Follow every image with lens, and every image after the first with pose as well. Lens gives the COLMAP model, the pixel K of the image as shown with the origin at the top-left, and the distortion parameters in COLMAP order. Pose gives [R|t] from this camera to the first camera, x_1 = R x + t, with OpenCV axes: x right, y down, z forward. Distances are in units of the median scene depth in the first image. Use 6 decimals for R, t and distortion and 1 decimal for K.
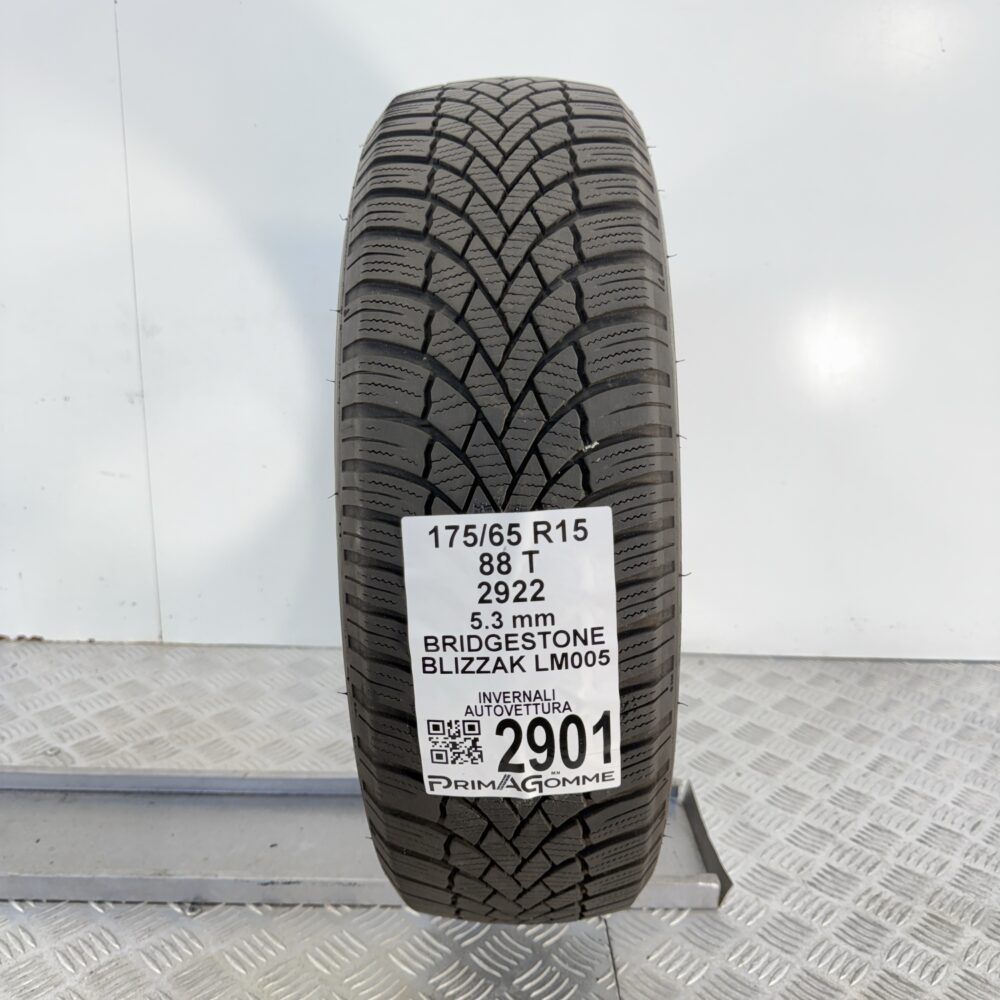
lens RADIAL K [[999.0, 0, 501.5], [0, 999.0, 484.1], [0, 0, 1]] dist [0.160039, -0.603531]
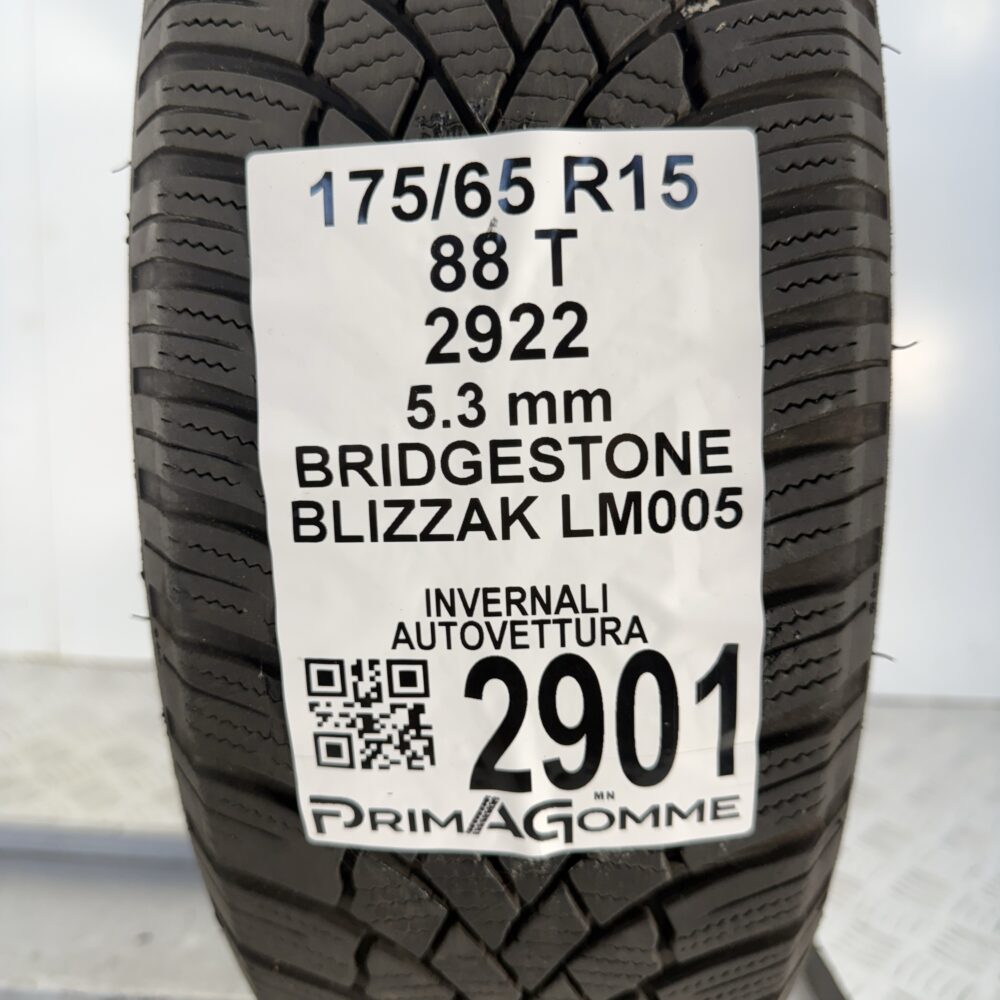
lens RADIAL K [[999.0, 0, 501.5], [0, 999.0, 484.1], [0, 0, 1]] dist [0.160039, -0.603531]
pose [[0.999656, 0.019549, -0.017456, 0.015580], [-0.020923, 0.996388, -0.082294, 0.198389], [0.015784, 0.082631, 0.996455, 0.584468]]
